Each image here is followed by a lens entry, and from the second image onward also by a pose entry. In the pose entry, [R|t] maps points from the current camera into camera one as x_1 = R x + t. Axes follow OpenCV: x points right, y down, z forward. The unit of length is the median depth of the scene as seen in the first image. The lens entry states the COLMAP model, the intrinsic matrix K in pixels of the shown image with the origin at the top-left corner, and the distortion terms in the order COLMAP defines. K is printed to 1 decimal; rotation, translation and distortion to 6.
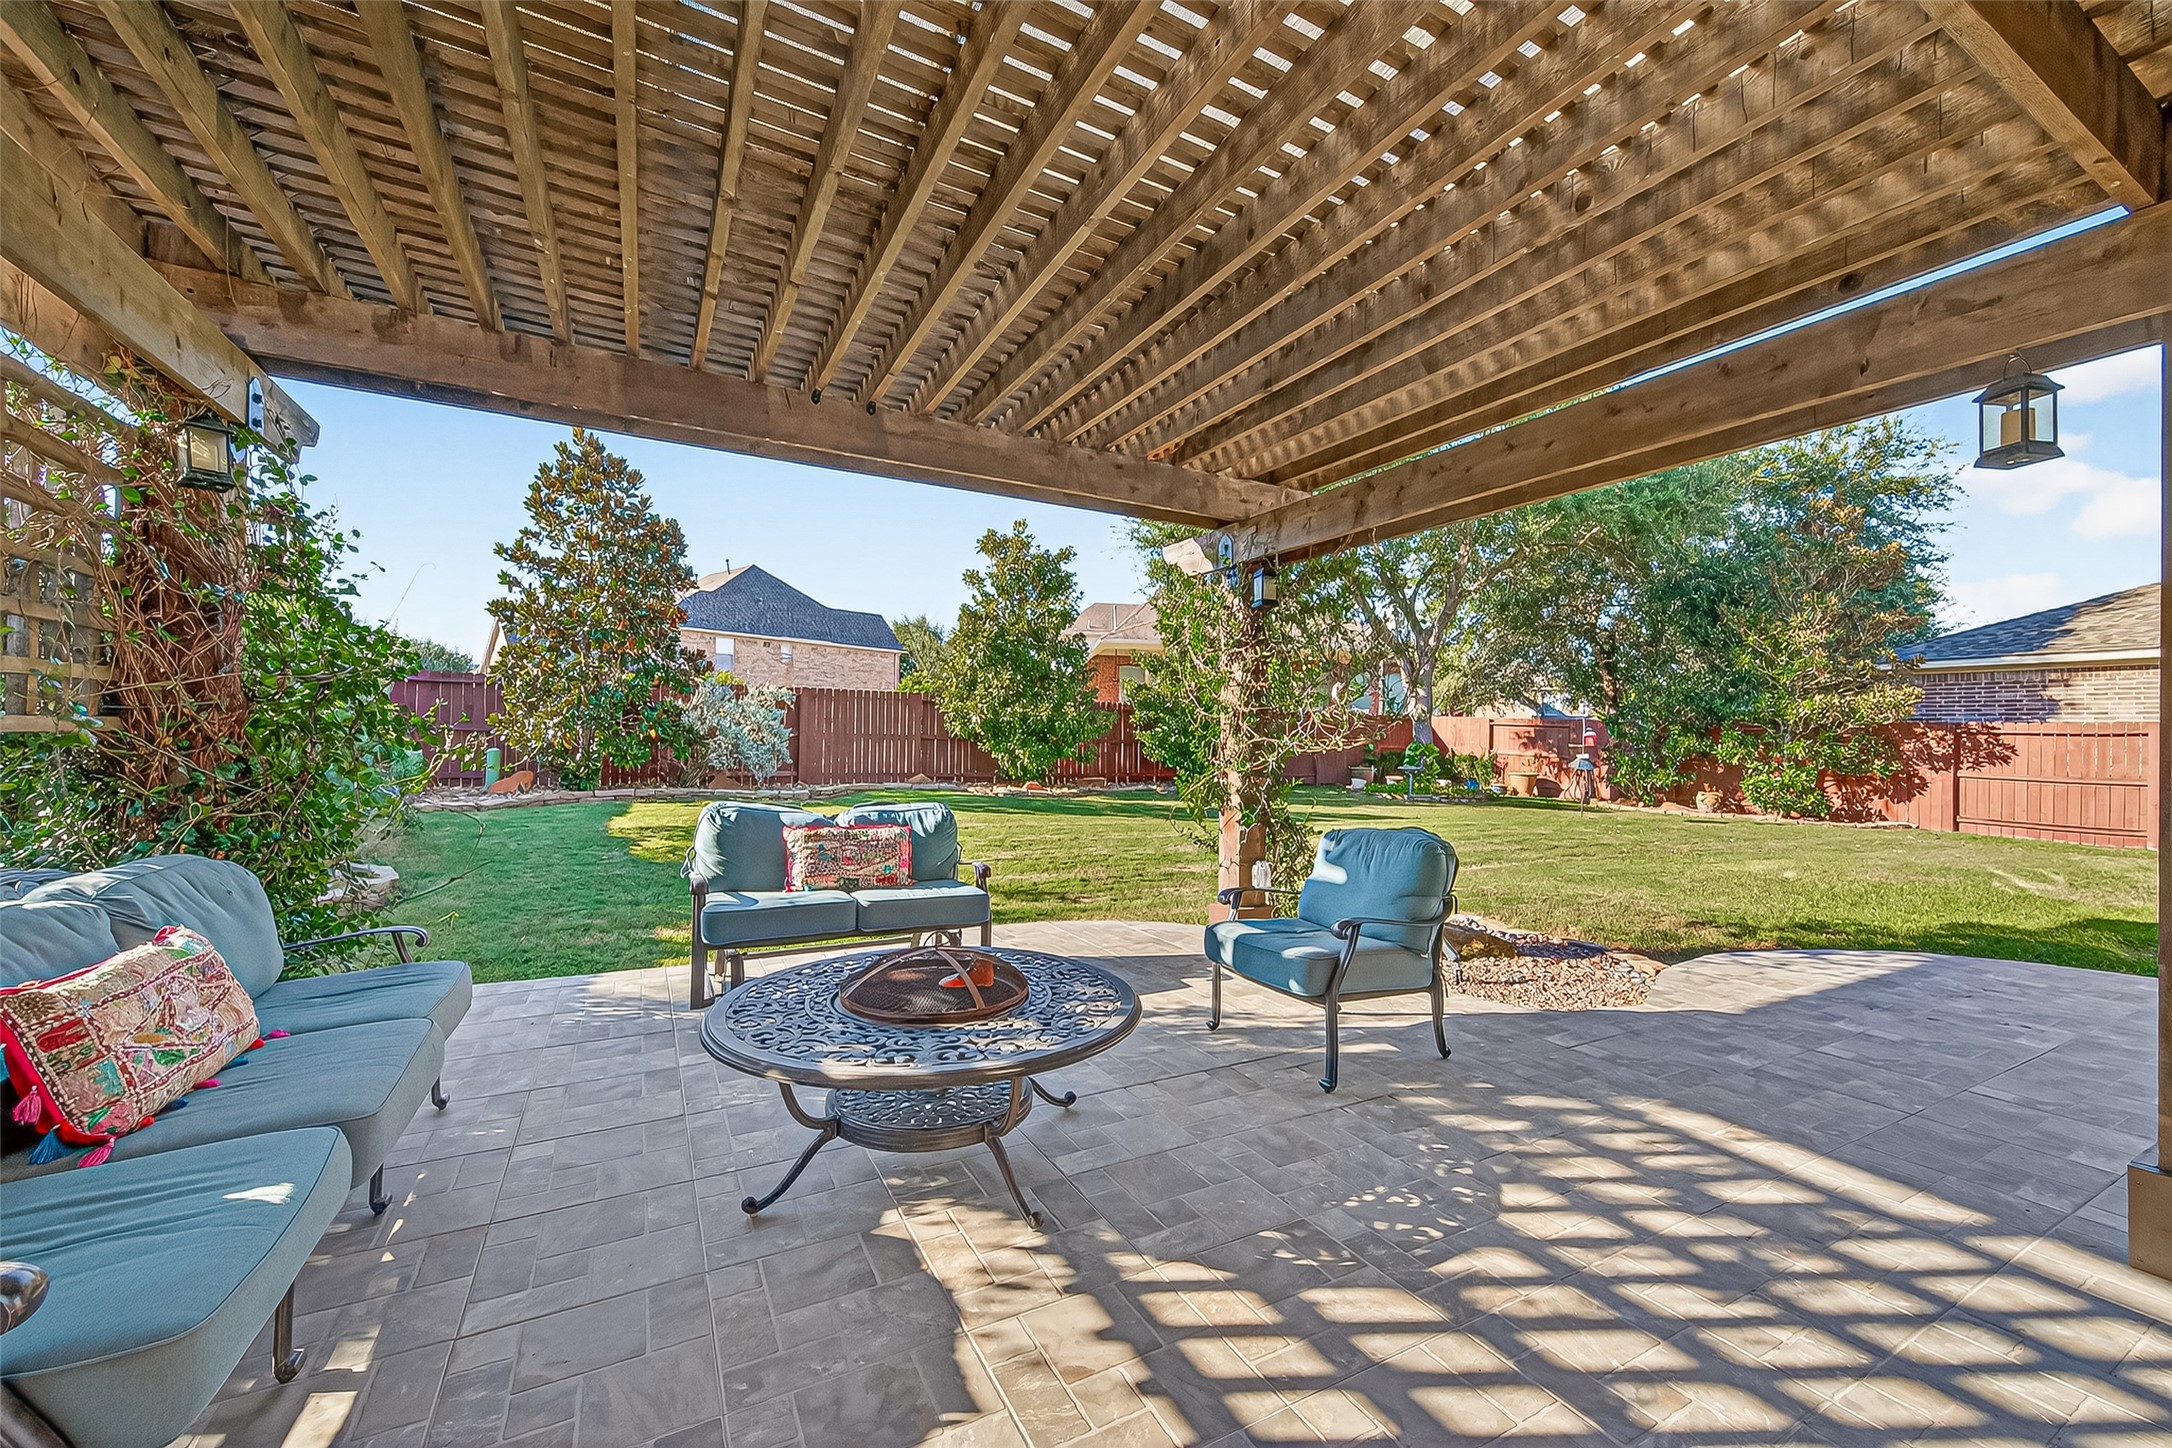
lens RADIAL K [[847.7, 0, 1089.1], [0, 847.7, 730.6], [0, 0, 1]] dist [0.006740, -0.000697]
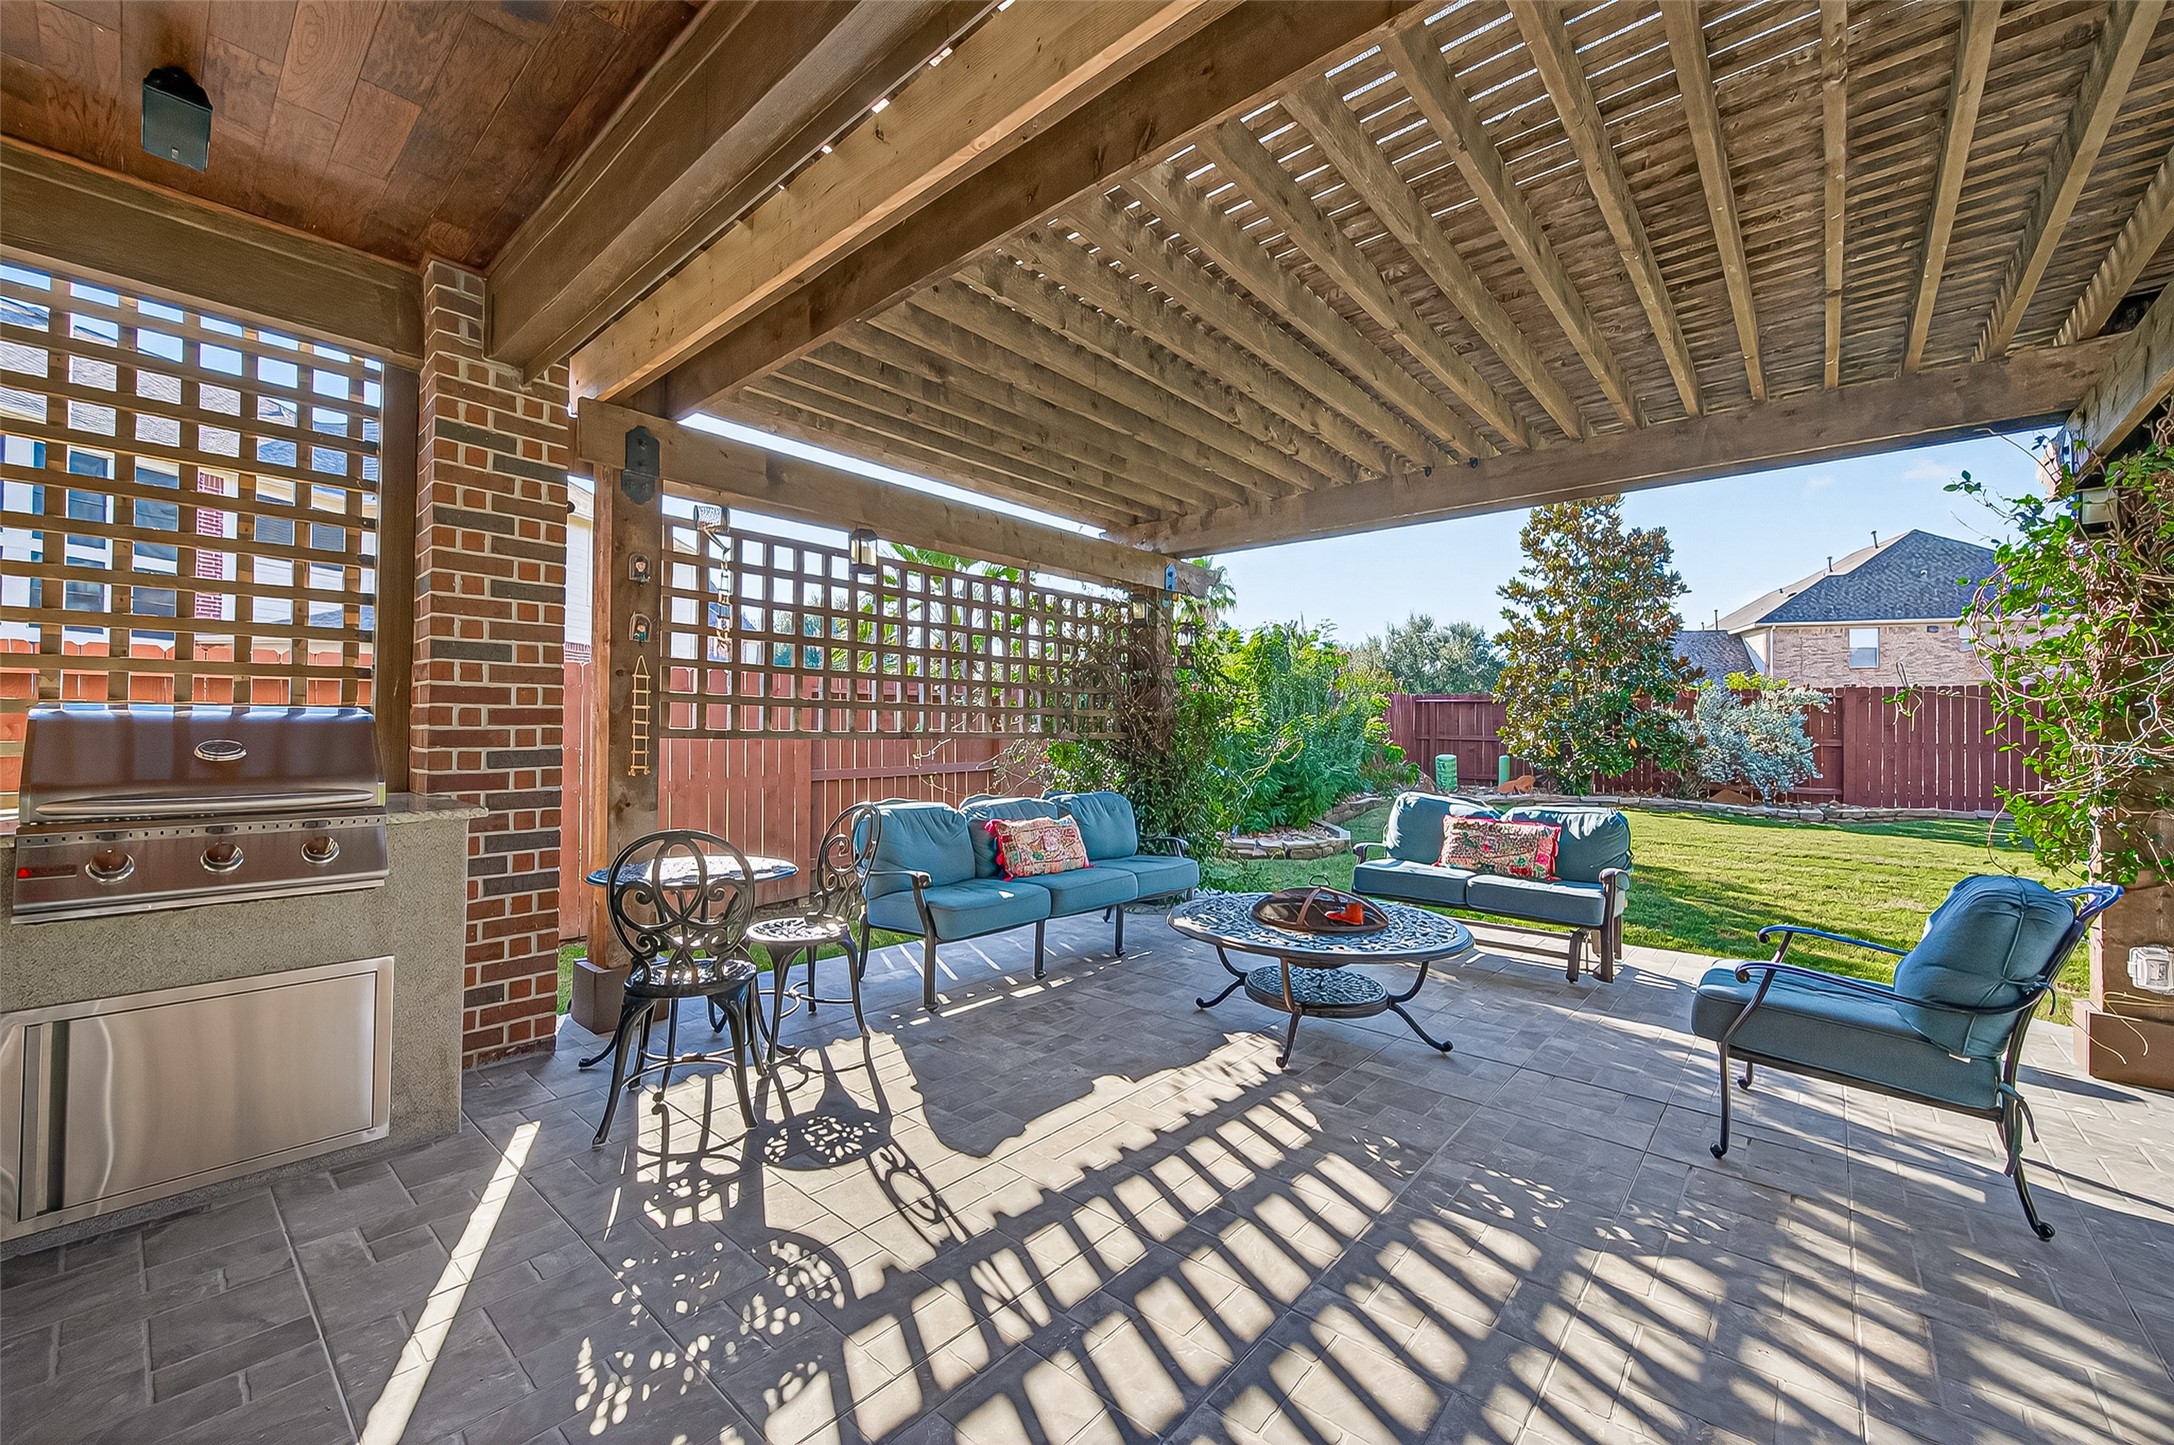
lens RADIAL K [[848.5, 0, 1087.2], [0, 848.5, 732.9], [0, 0, 1]] dist [0.006740, -0.000697]
pose [[0.352131, -0.013288, -0.935856, 1.039102], [0.002472, 0.999909, -0.013268, 0.014944], [0.935947, 0.002358, 0.352132, 0.130294]]
